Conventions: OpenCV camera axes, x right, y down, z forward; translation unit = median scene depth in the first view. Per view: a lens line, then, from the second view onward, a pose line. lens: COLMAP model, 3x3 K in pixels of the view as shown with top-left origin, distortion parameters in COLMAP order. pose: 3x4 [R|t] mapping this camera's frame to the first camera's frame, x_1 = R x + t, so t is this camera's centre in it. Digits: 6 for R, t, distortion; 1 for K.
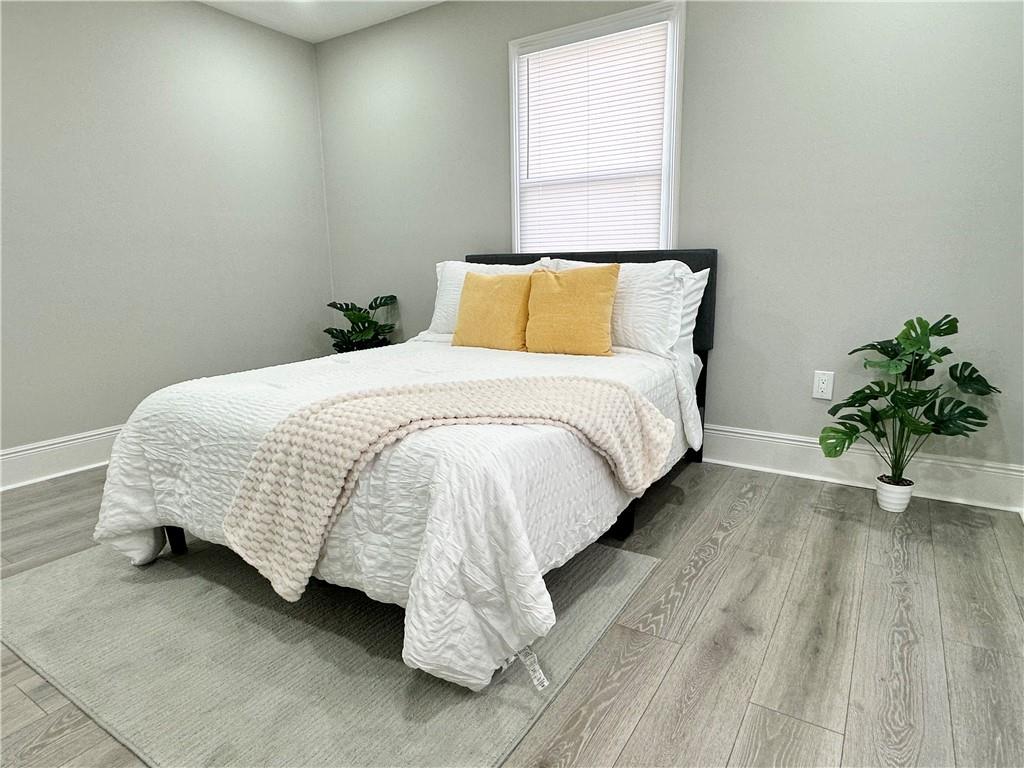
lens RADIAL K [[588.4, 0, 510.0], [0, 588.4, 383.1], [0, 0, 1]] dist [0.004084, 0.002703]
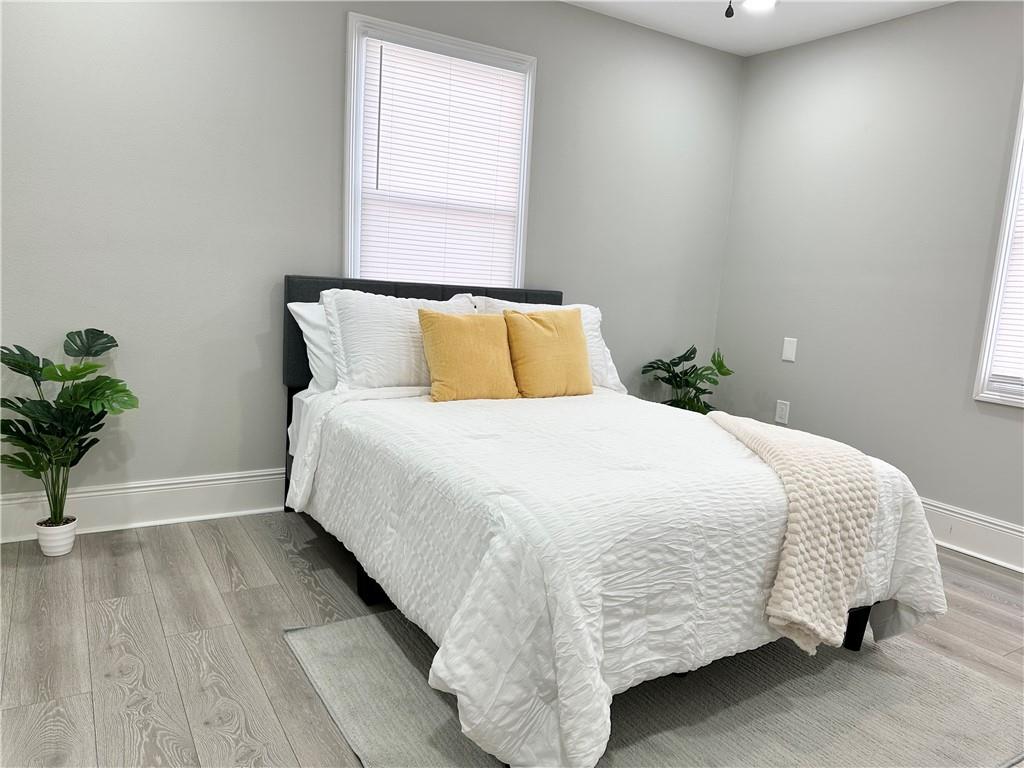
lens RADIAL K [[720.2, 0, 507.6], [0, 720.2, 380.3], [0, 0, 1]] dist [0.040520, -0.023676]
pose [[0.436411, -0.085152, 0.895709, -1.381068], [0.106336, 0.993416, 0.042631, -0.183187], [-0.893442, 0.076641, 0.442592, 0.703969]]
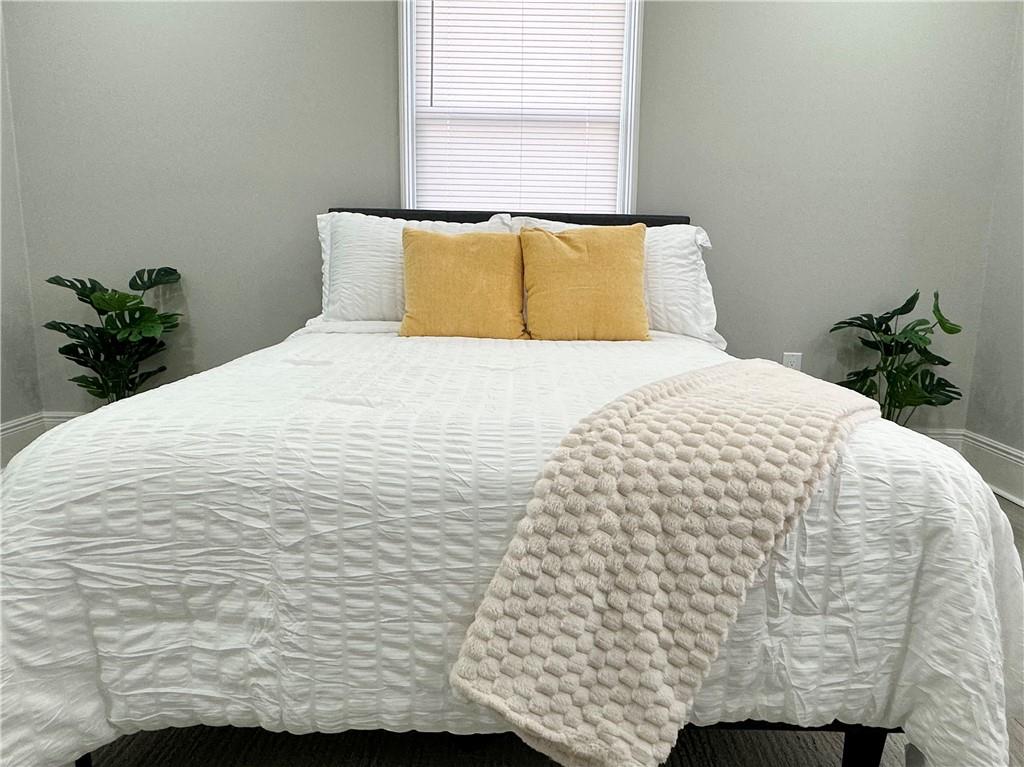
lens RADIAL K [[698.6, 0, 516.5], [0, 698.6, 388.5], [0, 0, 1]] dist [0.012341, -0.001177]
pose [[0.845940, -0.063890, 0.529438, -0.606712], [0.071840, 0.997401, 0.005575, -0.000954], [-0.528417, 0.033319, 0.848331, 0.391165]]
